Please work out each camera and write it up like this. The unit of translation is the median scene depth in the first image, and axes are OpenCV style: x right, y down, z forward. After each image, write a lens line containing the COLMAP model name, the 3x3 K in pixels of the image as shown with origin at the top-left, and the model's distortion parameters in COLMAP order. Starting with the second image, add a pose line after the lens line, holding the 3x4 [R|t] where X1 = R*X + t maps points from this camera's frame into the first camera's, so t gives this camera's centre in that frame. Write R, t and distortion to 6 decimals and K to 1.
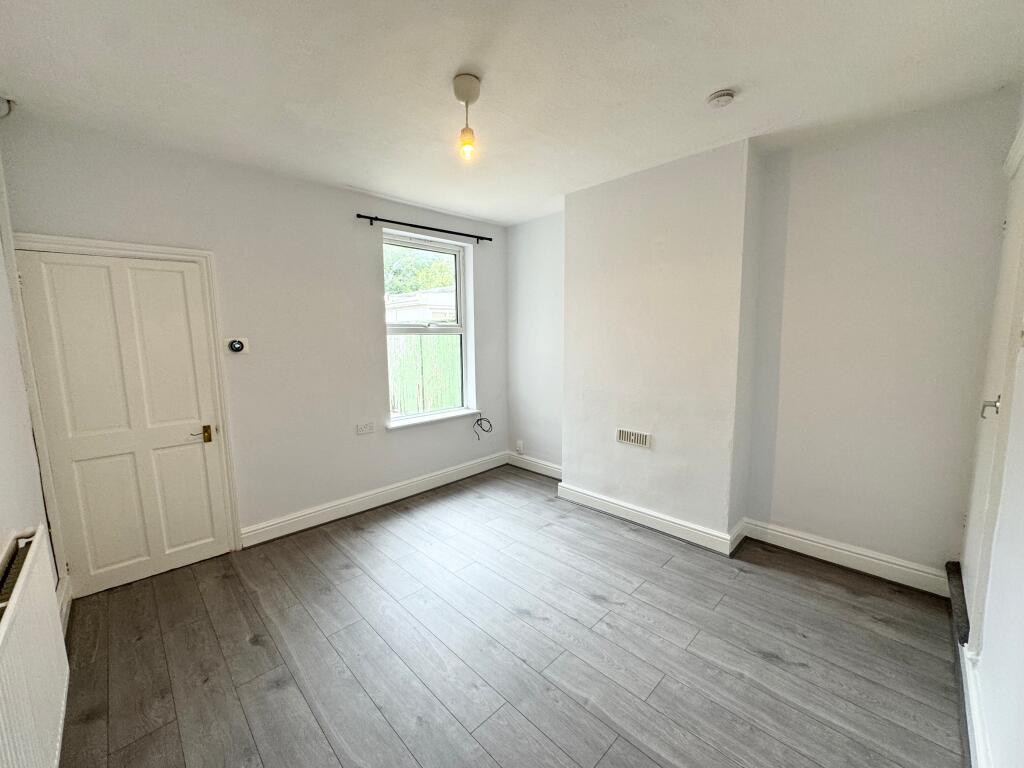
lens RADIAL K [[407.6, 0, 512.0], [0, 407.6, 384.0], [0, 0, 1]] dist [-0.000275, -0.000088]
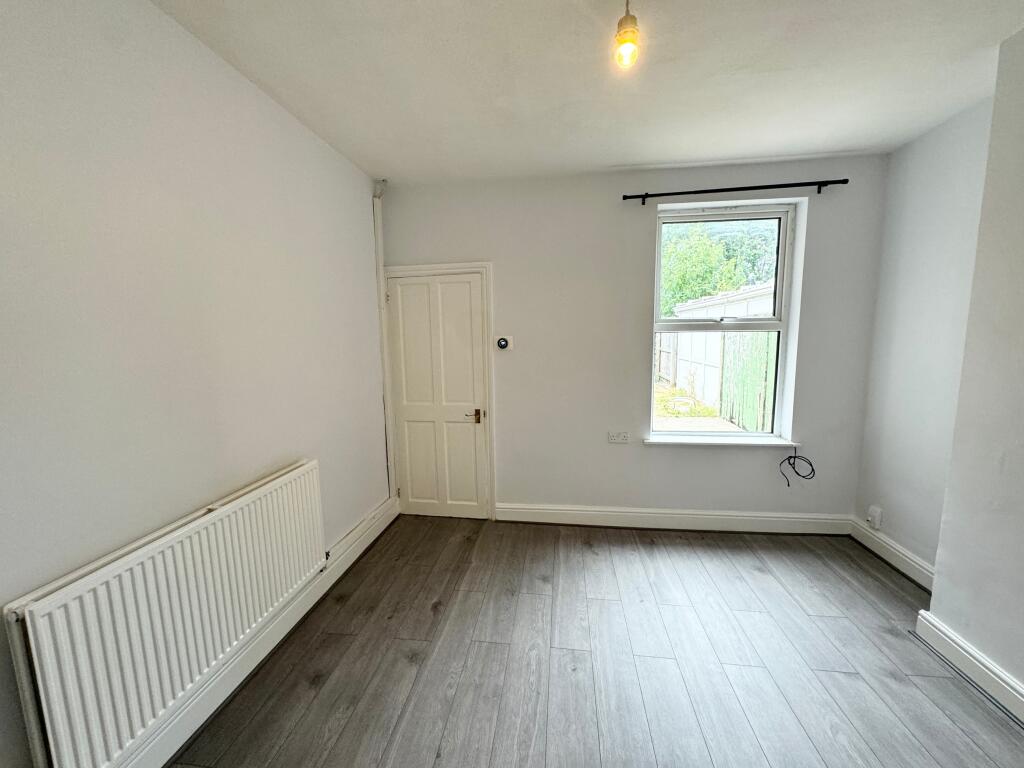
lens RADIAL K [[407.6, 0, 512.0], [0, 407.6, 384.0], [0, 0, 1]] dist [-0.000275, -0.000088]
pose [[0.617367, 0.097423, -0.780619, 0.206606], [-0.089570, 0.994554, 0.053284, -0.038480], [0.781559, 0.037024, 0.622731, 0.285977]]
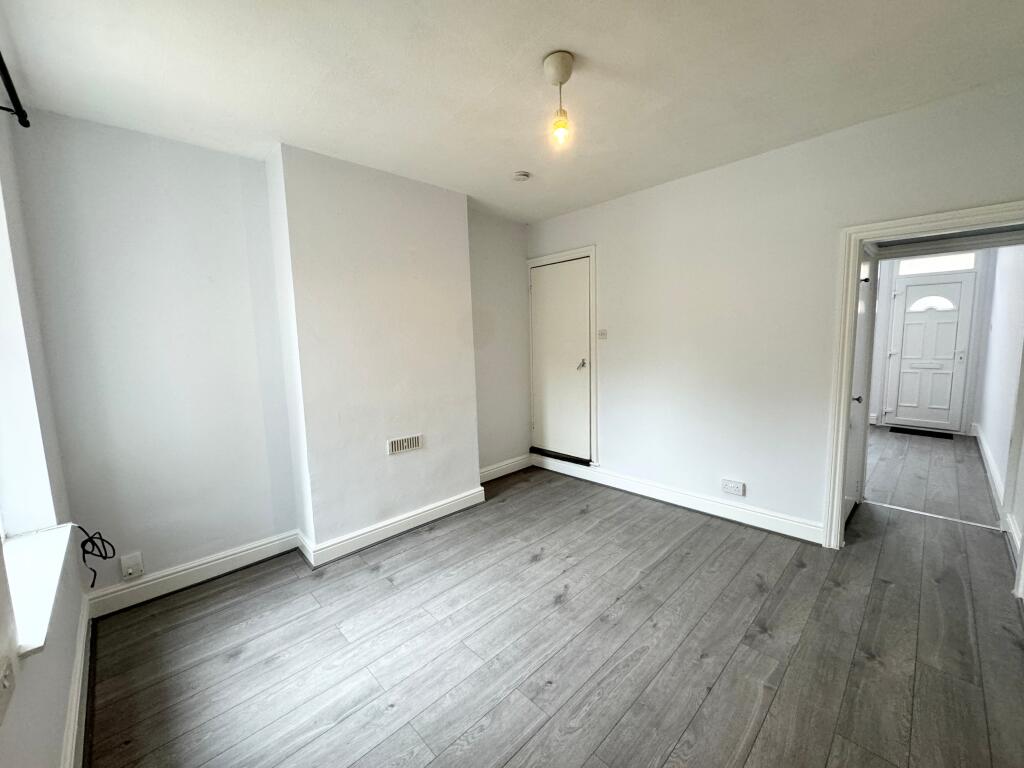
lens RADIAL K [[407.6, 0, 512.0], [0, 407.6, 384.0], [0, 0, 1]] dist [-0.000275, -0.000088]
pose [[0.013232, -0.104401, 0.994447, -0.671482], [0.149015, 0.983634, 0.101283, -0.072589], [-0.988746, 0.146848, 0.028572, 0.712850]]
